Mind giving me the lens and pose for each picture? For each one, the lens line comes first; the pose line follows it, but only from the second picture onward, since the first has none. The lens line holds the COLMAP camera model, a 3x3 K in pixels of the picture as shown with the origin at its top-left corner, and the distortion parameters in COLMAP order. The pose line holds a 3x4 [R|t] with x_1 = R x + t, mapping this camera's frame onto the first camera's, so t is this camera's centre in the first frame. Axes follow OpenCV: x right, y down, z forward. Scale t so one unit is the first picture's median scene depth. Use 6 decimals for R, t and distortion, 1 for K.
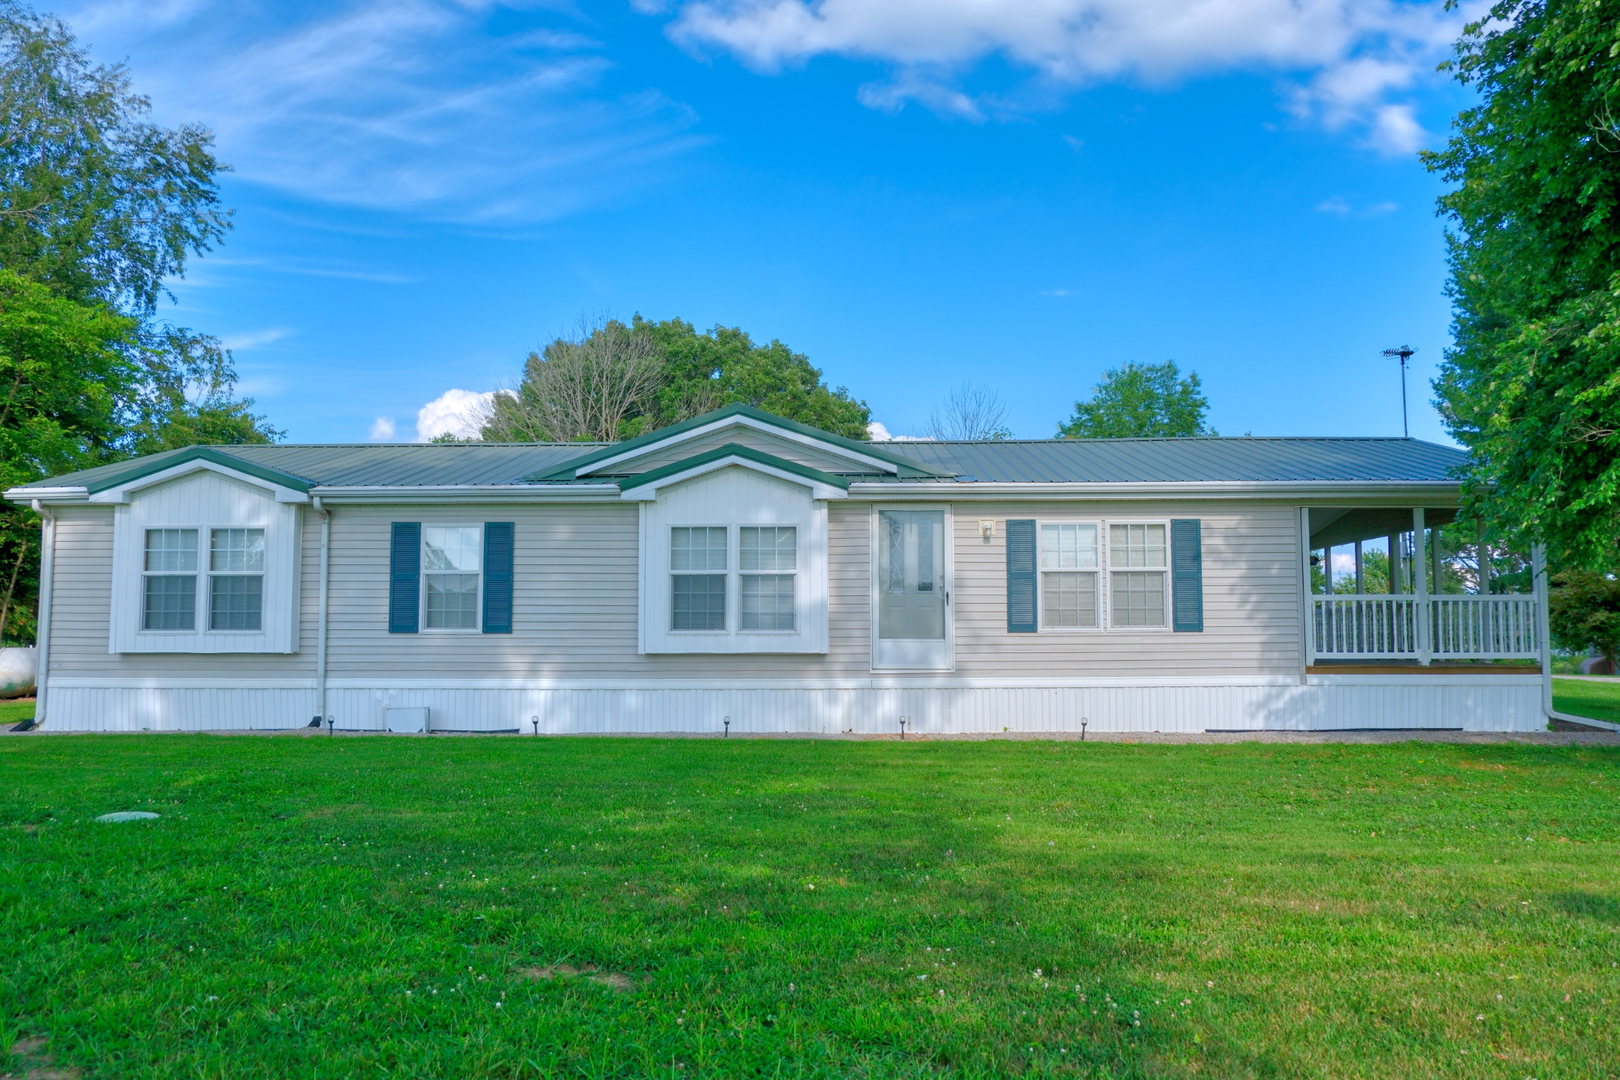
lens RADIAL K [[1307.8, 0, 812.5], [0, 1307.8, 543.2], [0, 0, 1]] dist [-0.044696, 0.037384]
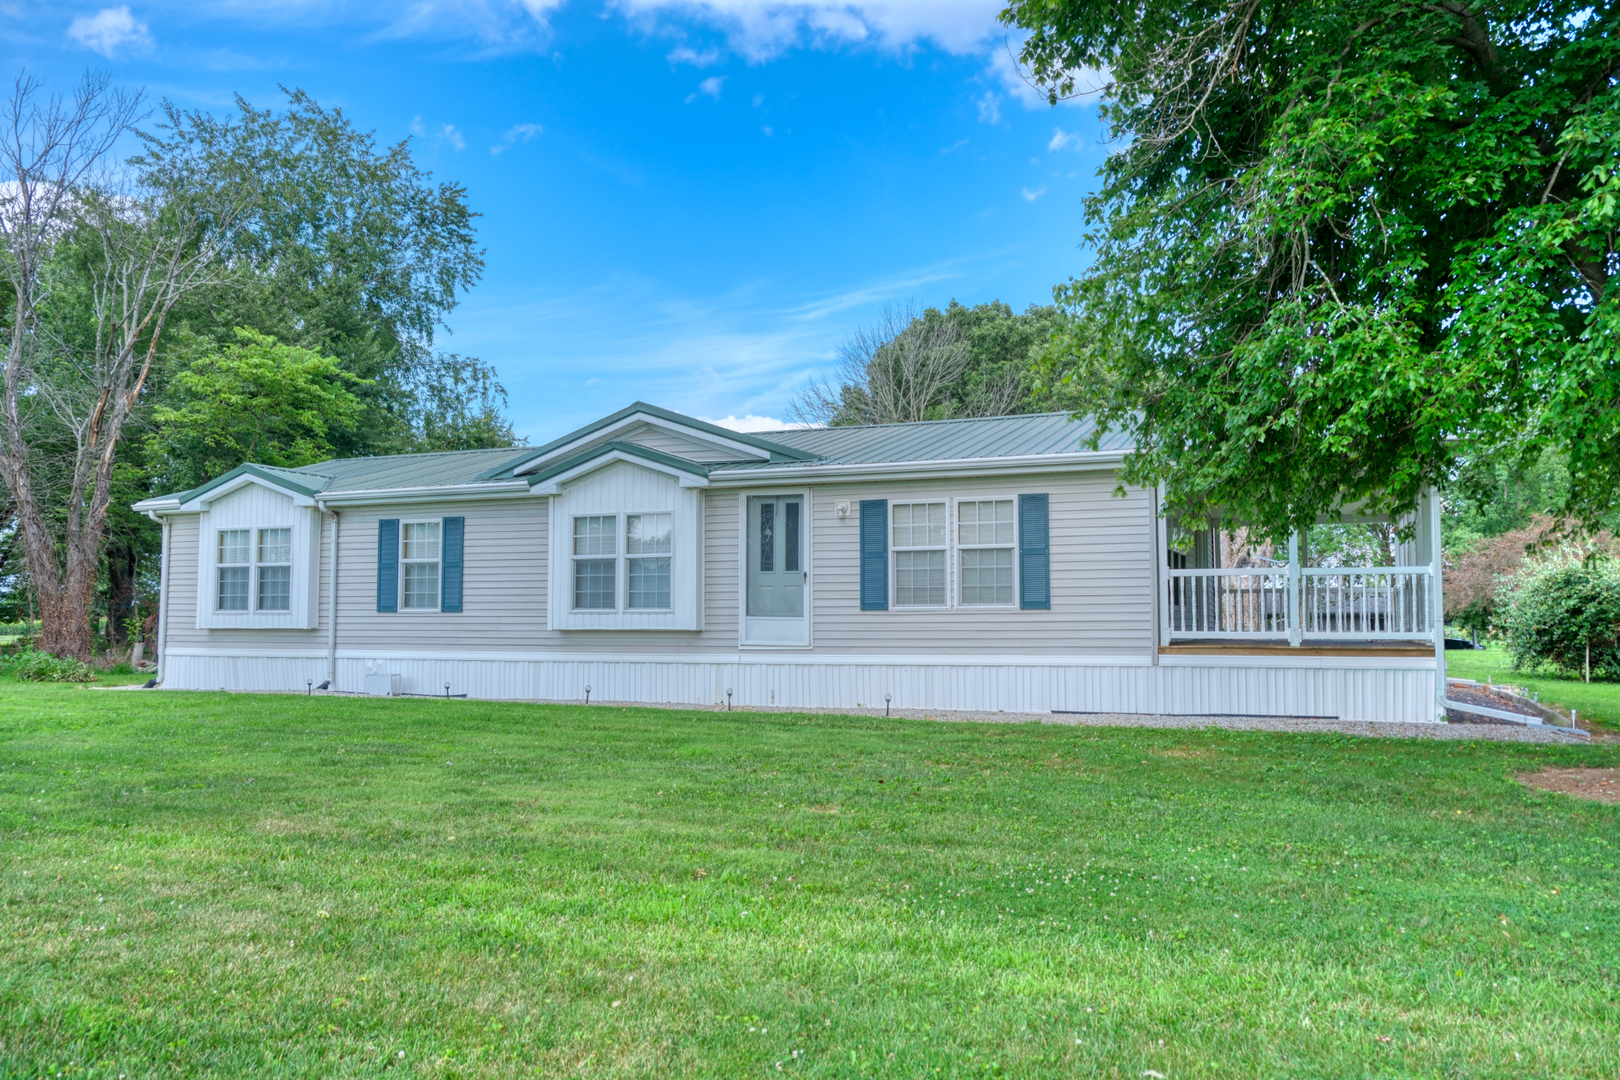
lens RADIAL K [[1307.8, 0, 752.2], [0, 1307.8, 543.5], [0, 0, 1]] dist [-0.044696, 0.037384]
pose [[0.927318, -0.021292, -0.373668, 0.452610], [0.025788, 0.999643, 0.007036, 0.006182], [0.373384, -0.016161, 0.927536, 0.017655]]
